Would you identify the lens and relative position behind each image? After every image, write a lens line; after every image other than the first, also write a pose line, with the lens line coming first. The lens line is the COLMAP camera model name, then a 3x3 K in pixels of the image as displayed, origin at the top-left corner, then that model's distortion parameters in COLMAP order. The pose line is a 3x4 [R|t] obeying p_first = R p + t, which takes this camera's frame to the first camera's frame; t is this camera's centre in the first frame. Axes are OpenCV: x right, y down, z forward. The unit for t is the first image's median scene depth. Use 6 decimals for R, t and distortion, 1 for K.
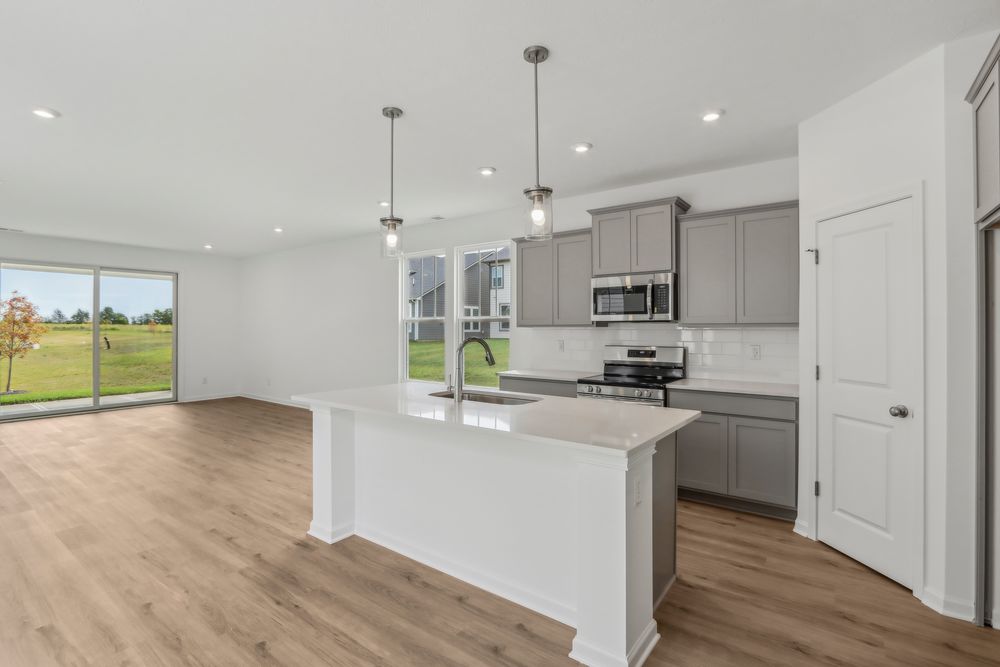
lens RADIAL K [[469.7, 0, 499.4], [0, 469.7, 328.7], [0, 0, 1]] dist [-0.010171, 0.000080]
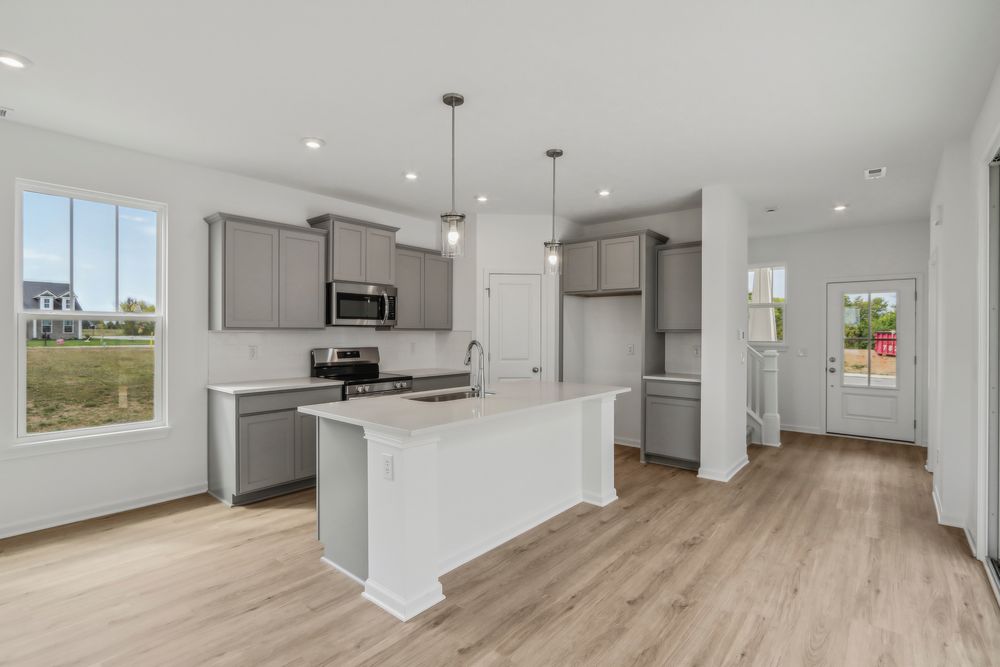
lens RADIAL K [[469.7, 0, 499.0], [0, 469.7, 332.8], [0, 0, 1]] dist [-0.010171, 0.000080]
pose [[0.058232, 0.004619, 0.998292, -0.586802], [-0.004914, 0.999979, -0.004340, 0.003417], [-0.998291, -0.004653, 0.058254, 0.435847]]
